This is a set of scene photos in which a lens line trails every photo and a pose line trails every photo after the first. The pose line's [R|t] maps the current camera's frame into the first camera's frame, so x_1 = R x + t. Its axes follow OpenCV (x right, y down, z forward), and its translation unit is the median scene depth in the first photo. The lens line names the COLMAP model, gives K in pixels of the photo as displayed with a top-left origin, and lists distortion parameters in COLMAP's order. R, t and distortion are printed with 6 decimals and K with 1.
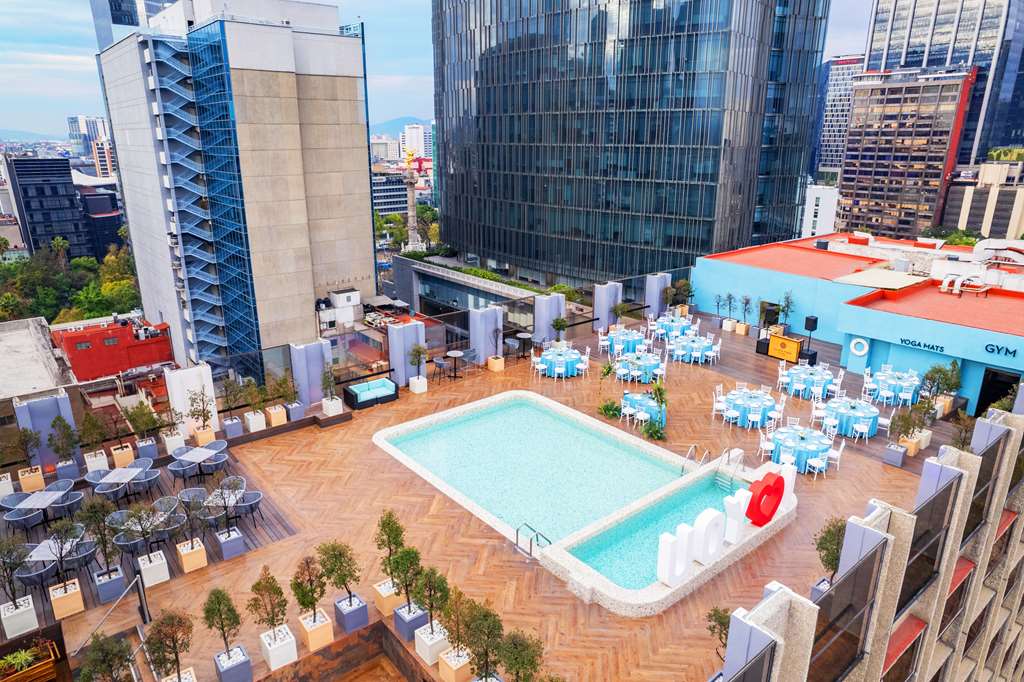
lens RADIAL K [[651.9, 0, 513.3], [0, 651.9, 341.8], [0, 0, 1]] dist [-0.060194, 0.047693]
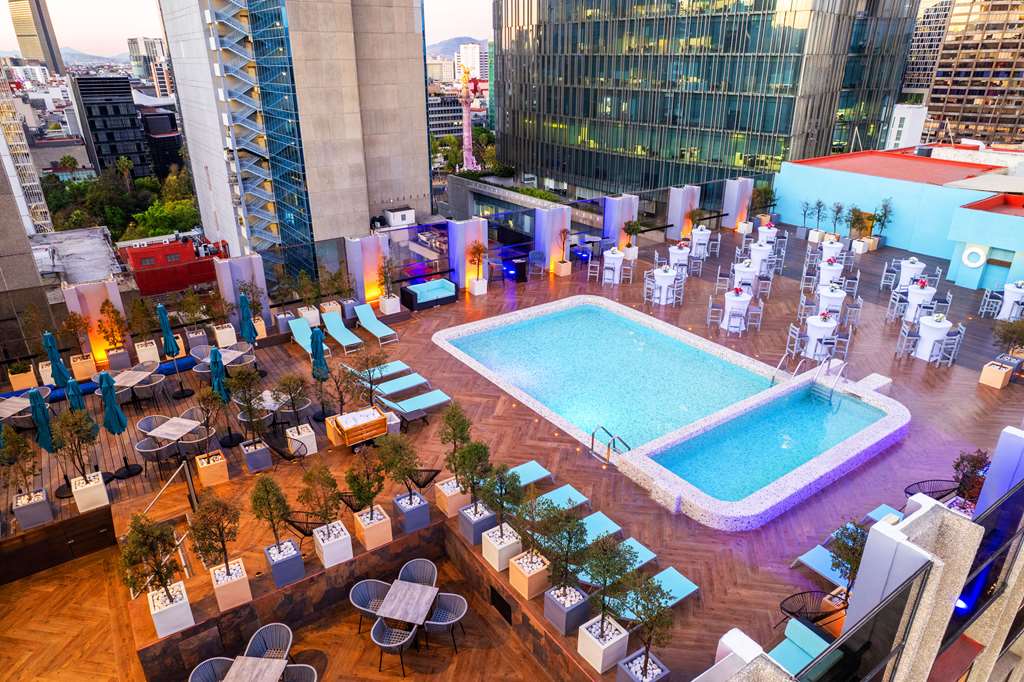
lens RADIAL K [[651.9, 0, 513.8], [0, 651.9, 339.7], [0, 0, 1]] dist [-0.060194, 0.047693]
pose [[0.996616, 0.028036, -0.077265, -0.020935], [-0.019758, 0.994181, 0.105898, 0.038232], [0.079785, -0.104013, 0.991371, 0.062936]]
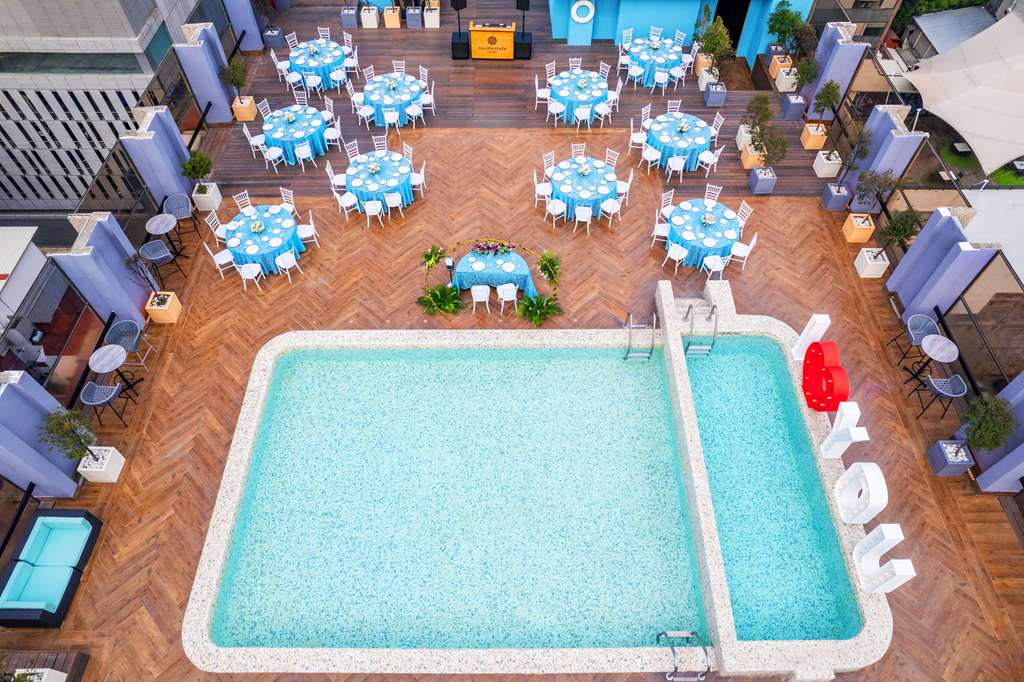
lens RADIAL K [[651.9, 0, 516.8], [0, 651.9, 331.1], [0, 0, 1]] dist [-0.060194, 0.047693]
pose [[0.631885, -0.623209, 0.460796, -0.099489], [0.241557, 0.723265, 0.646945, -0.225931], [-0.736459, -0.297486, 0.607560, 0.465359]]
